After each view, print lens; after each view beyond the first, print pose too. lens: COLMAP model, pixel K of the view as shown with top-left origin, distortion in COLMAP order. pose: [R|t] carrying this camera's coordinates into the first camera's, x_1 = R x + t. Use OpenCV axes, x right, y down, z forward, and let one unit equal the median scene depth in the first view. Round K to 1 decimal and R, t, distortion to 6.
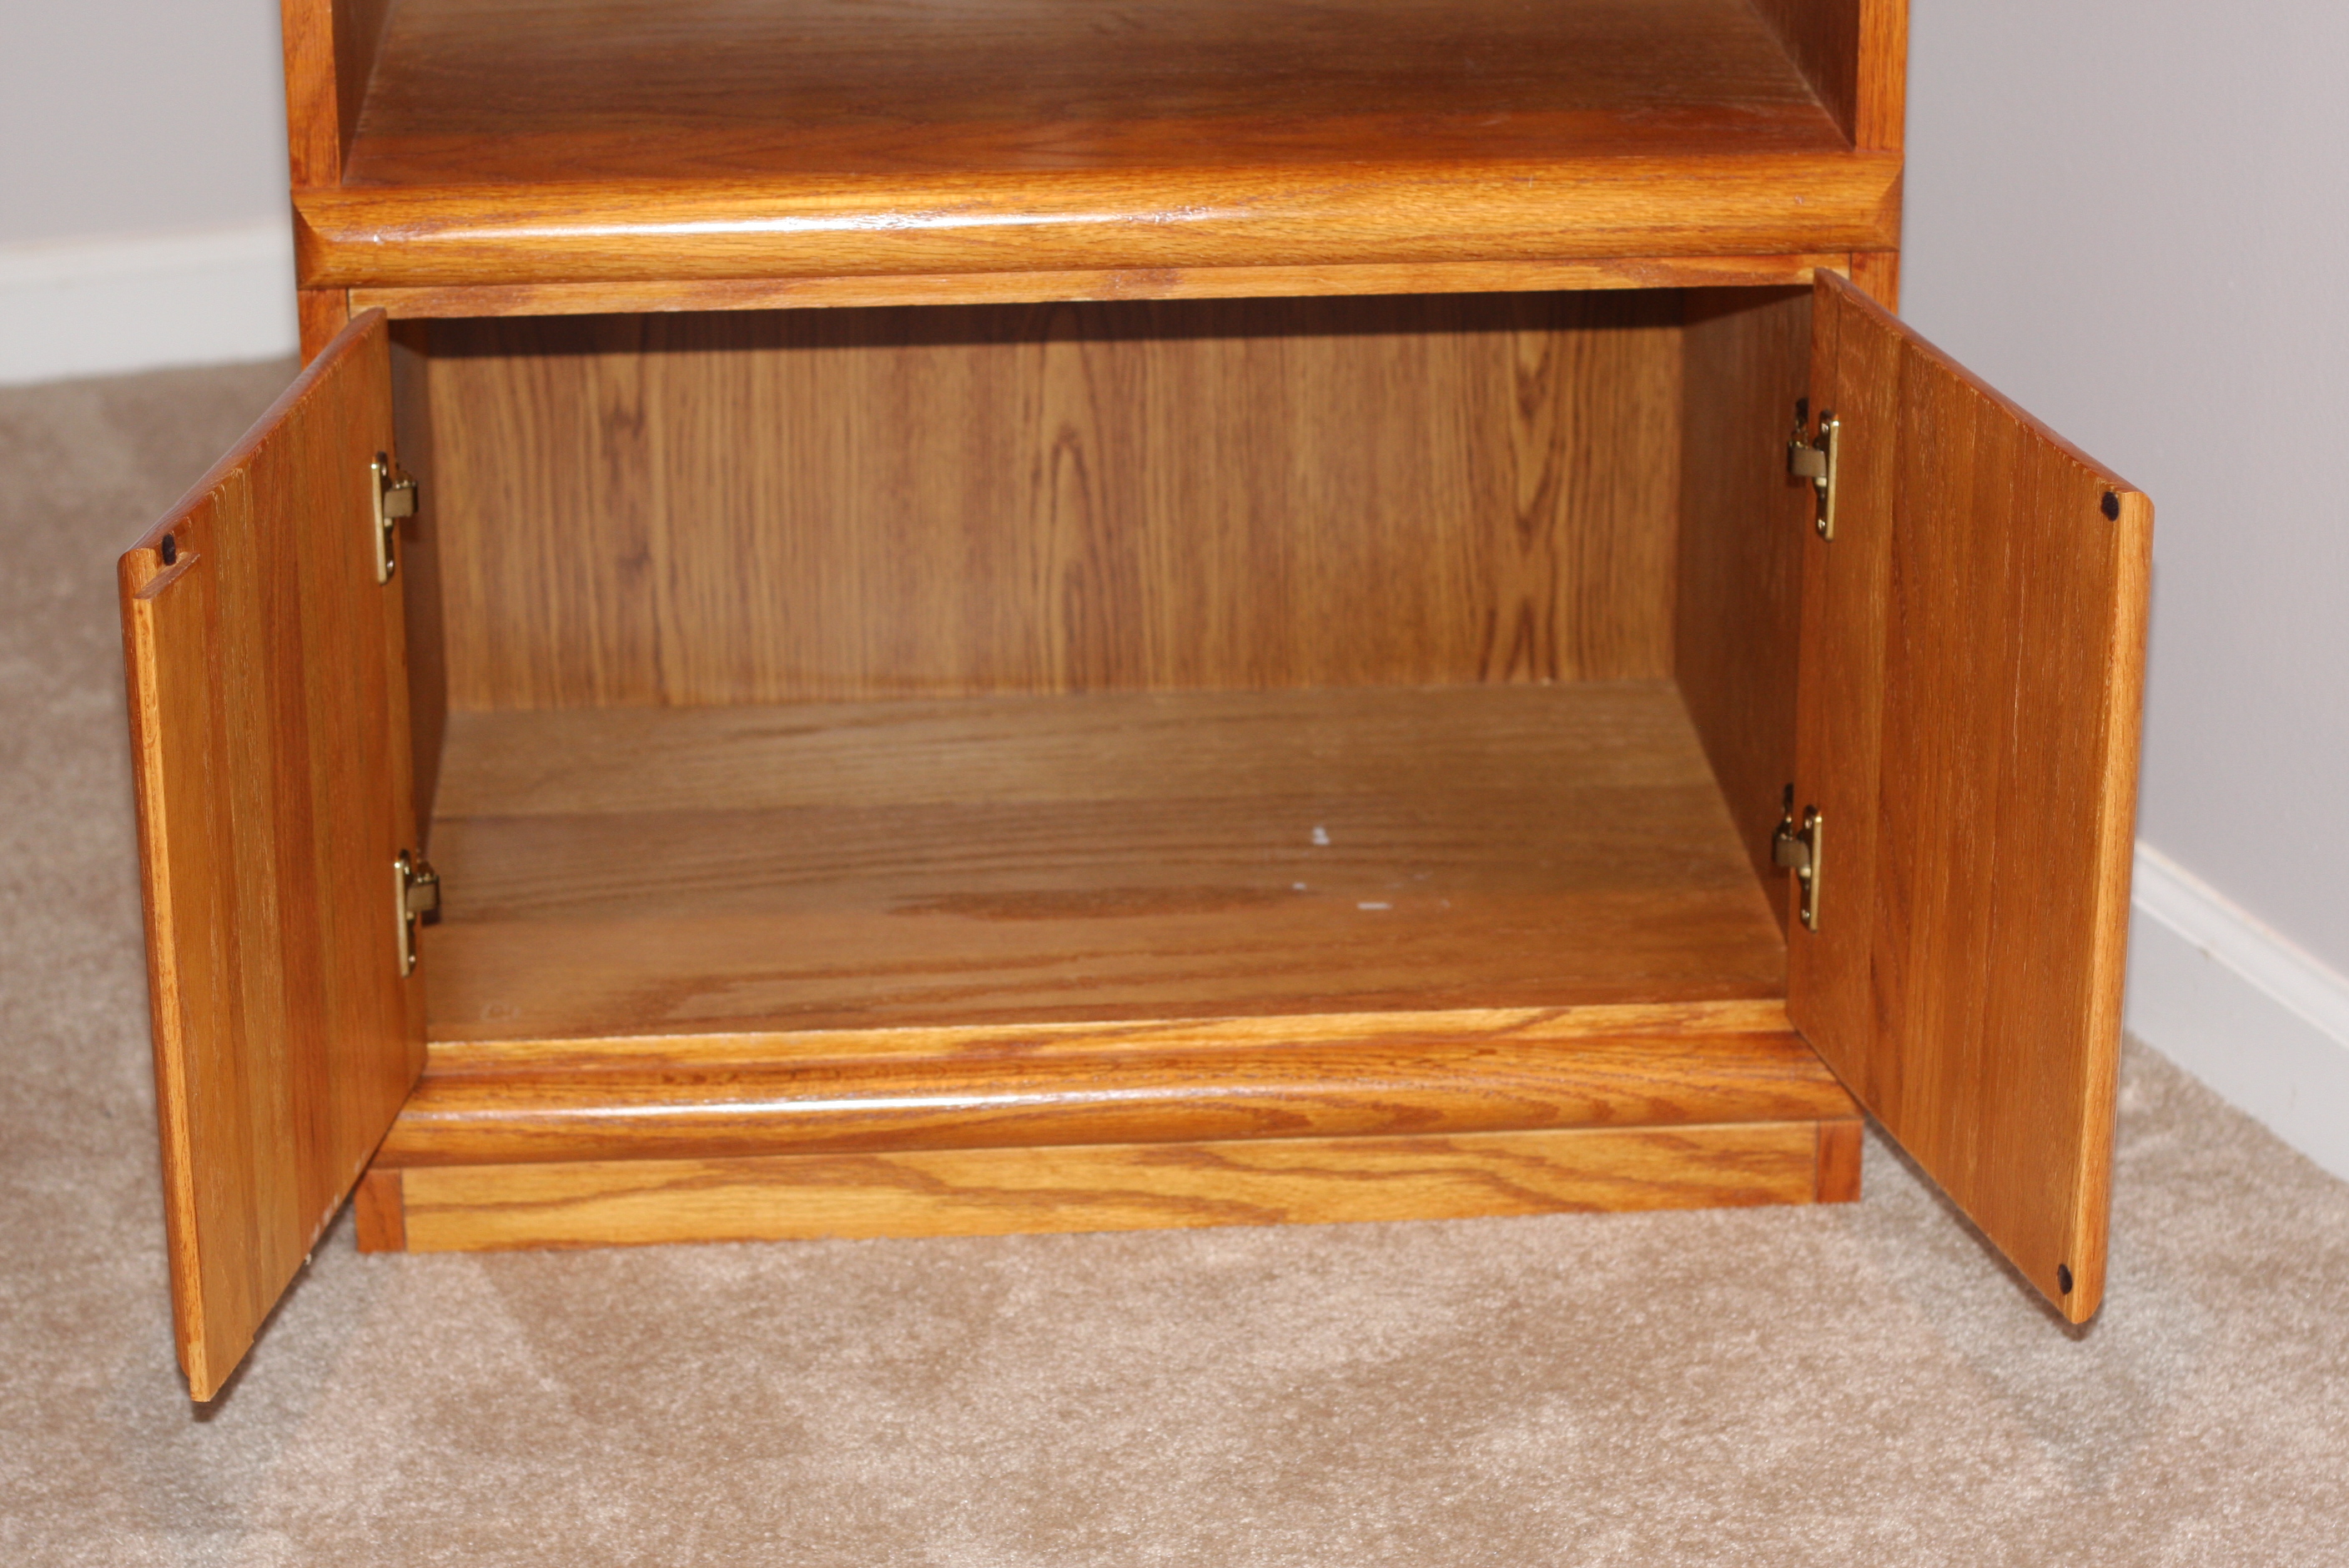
lens RADIAL K [[5622.0, 0, 1173.4], [0, 5622.0, 787.2], [0, 0, 1]] dist [-0.107640, 0.000000]
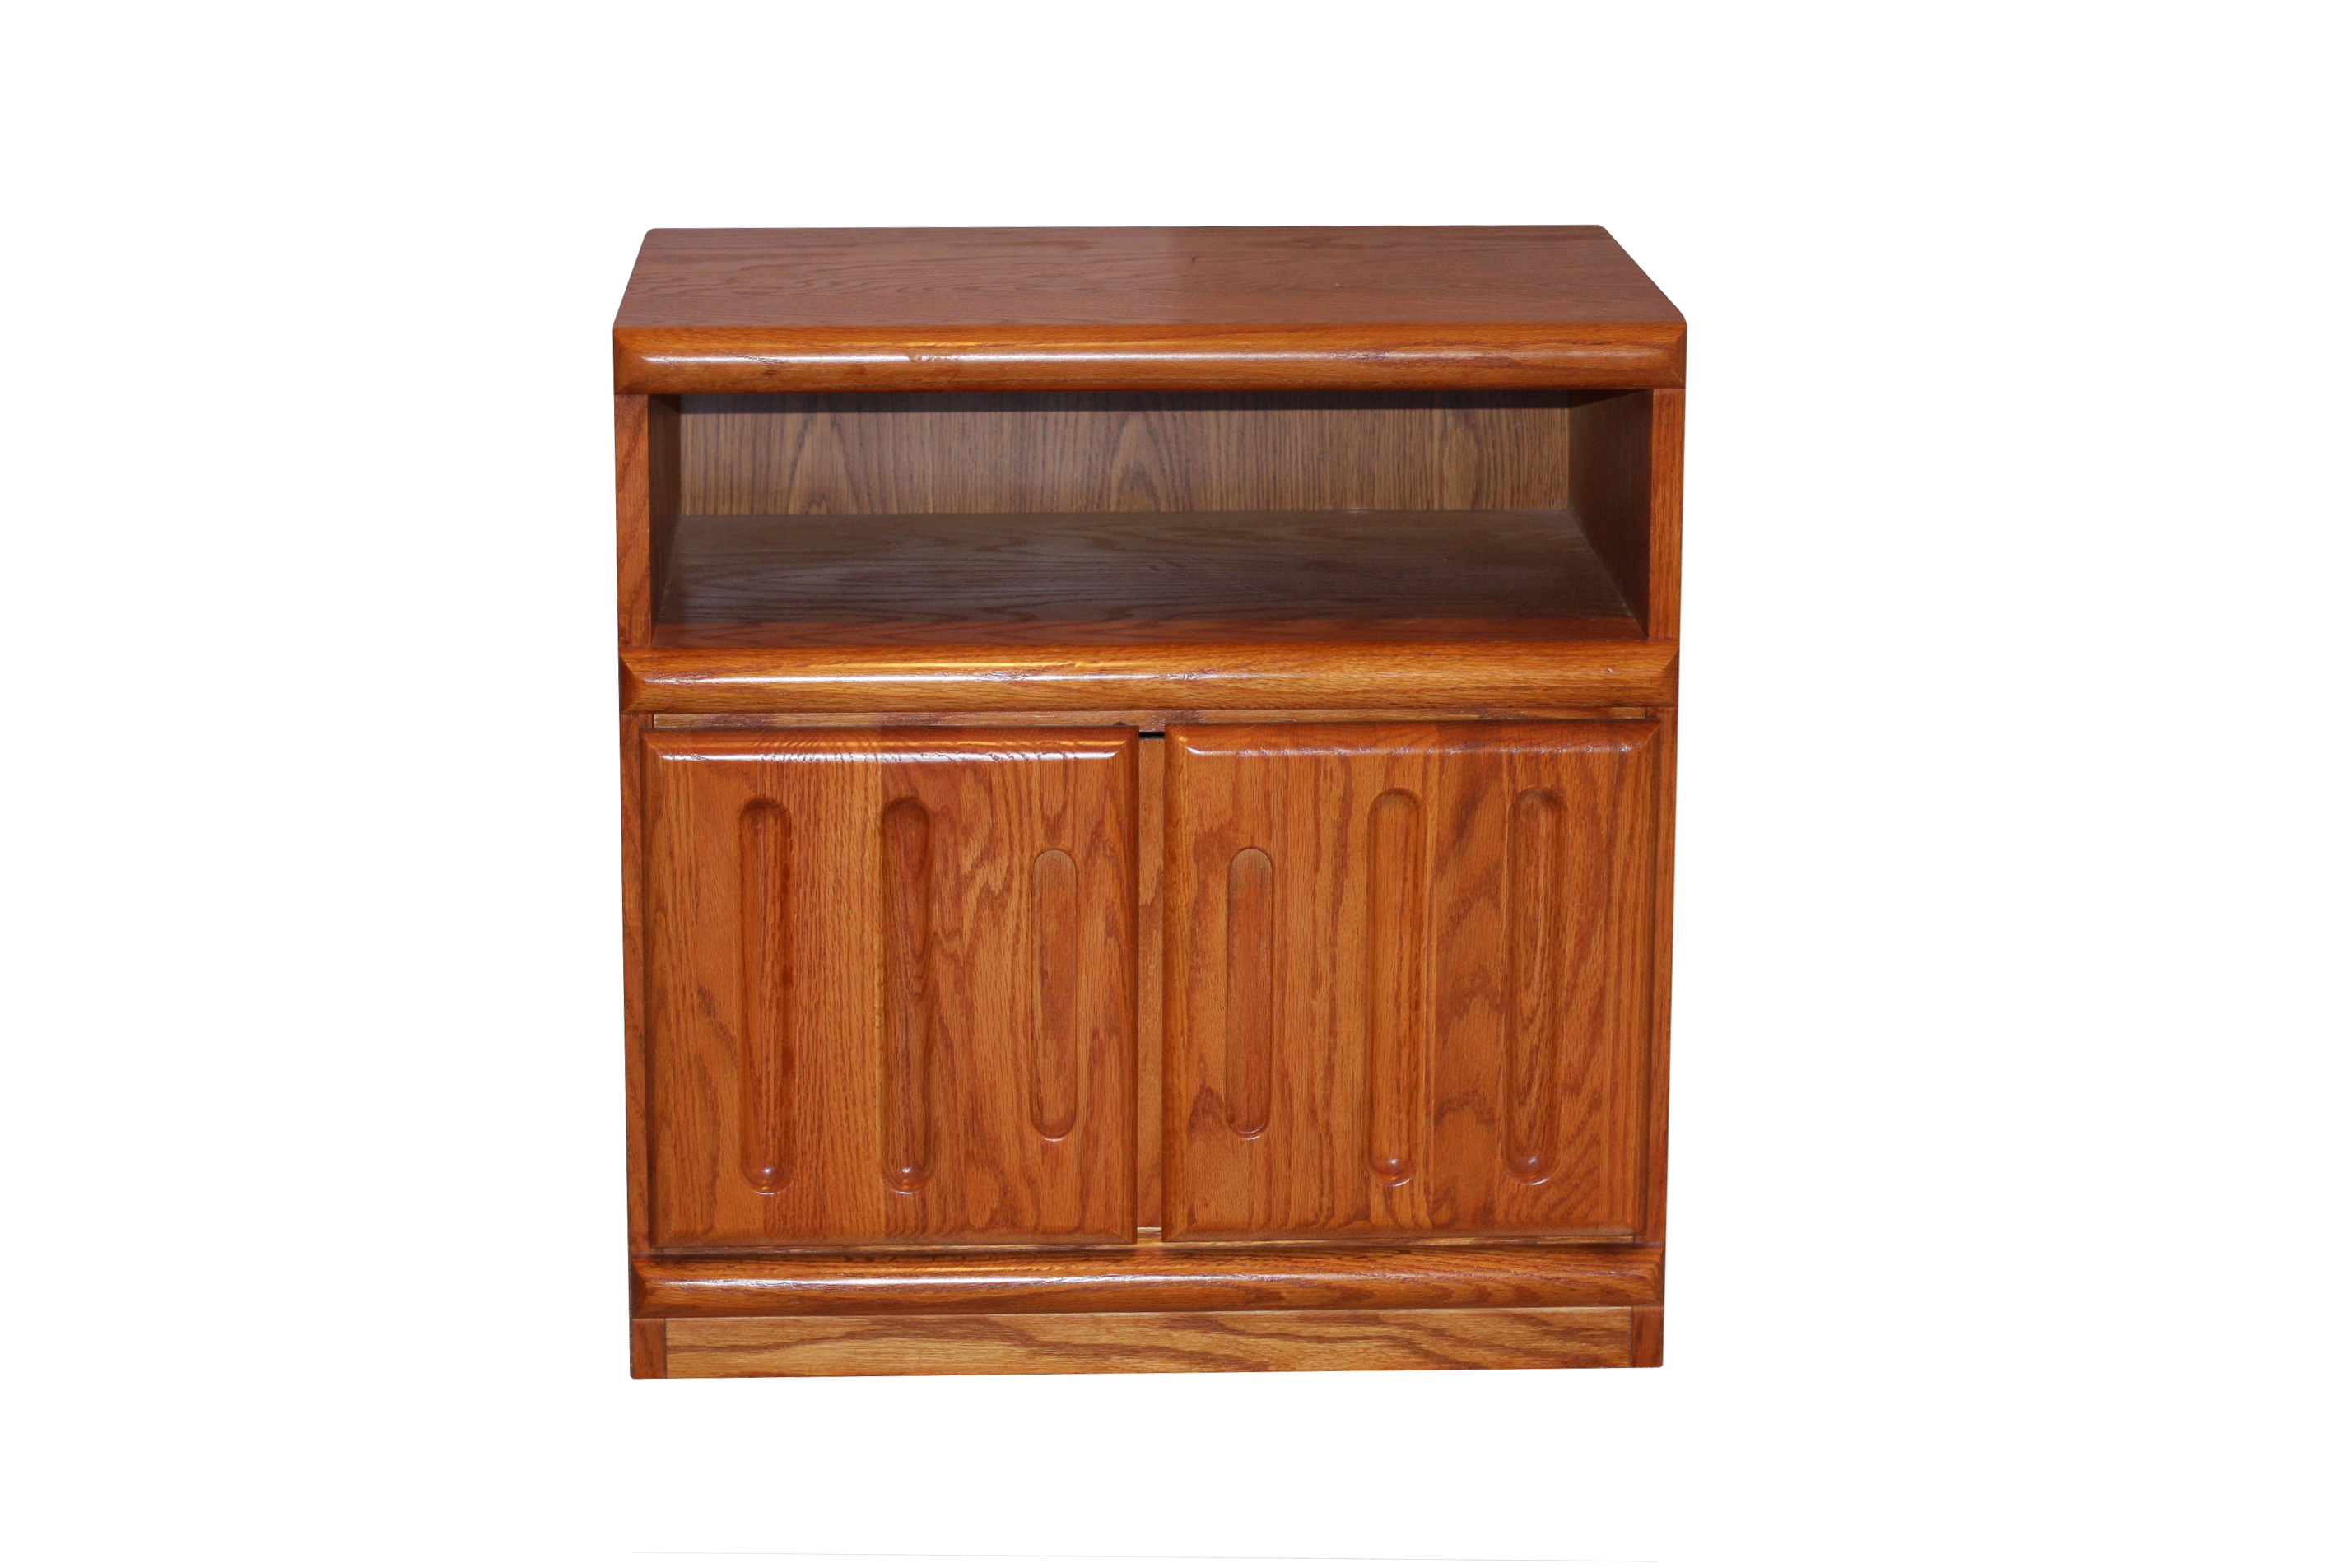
lens RADIAL K [[5581.5, 0, 1169.8], [0, 5581.5, 780.3], [0, 0, 1]] dist [-0.107640, 0.000000]
pose [[0.999685, 0.013814, -0.020932, 0.023215], [-0.016516, 0.990711, -0.134981, 0.122695], [0.018873, 0.135284, 0.990627, -0.463715]]
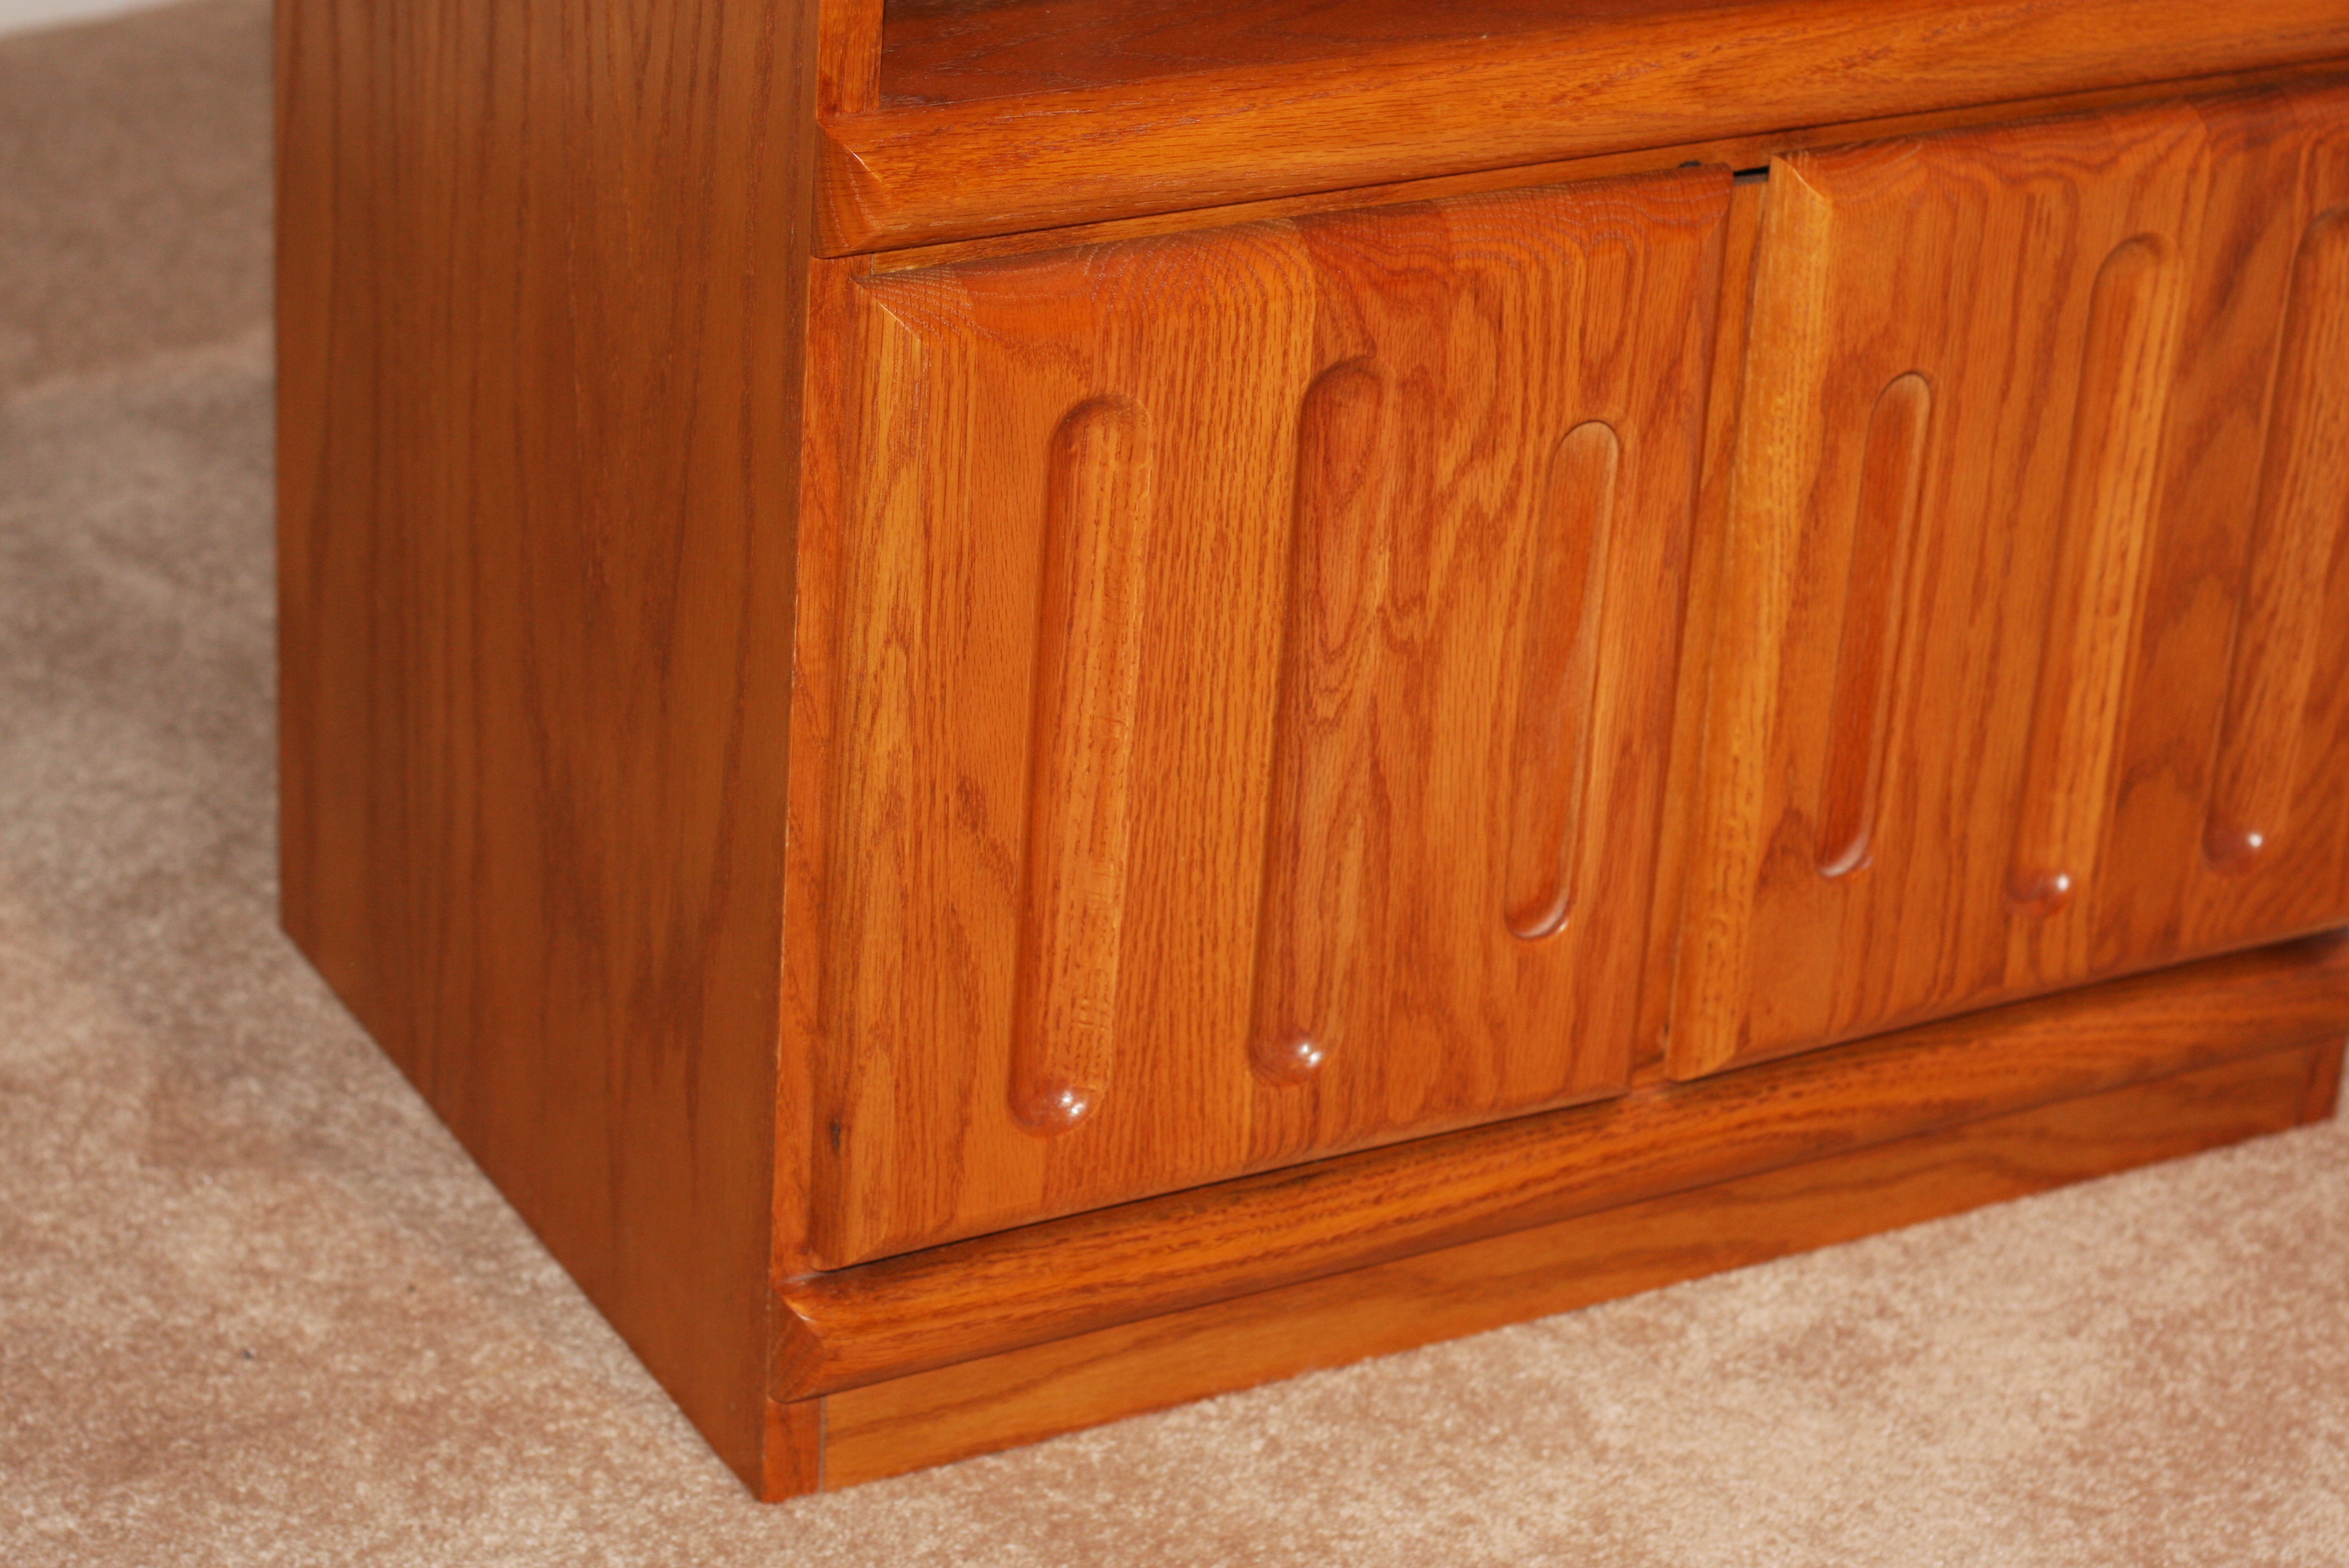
lens RADIAL K [[5622.0, 0, 1167.9], [0, 5622.0, 787.2], [0, 0, 1]] dist [-0.107640, 0.000000]
pose [[0.906614, -0.130929, 0.401134, -0.387579], [0.094602, 0.989512, 0.109161, -0.089708], [-0.411219, -0.061019, 0.909492, 0.300202]]
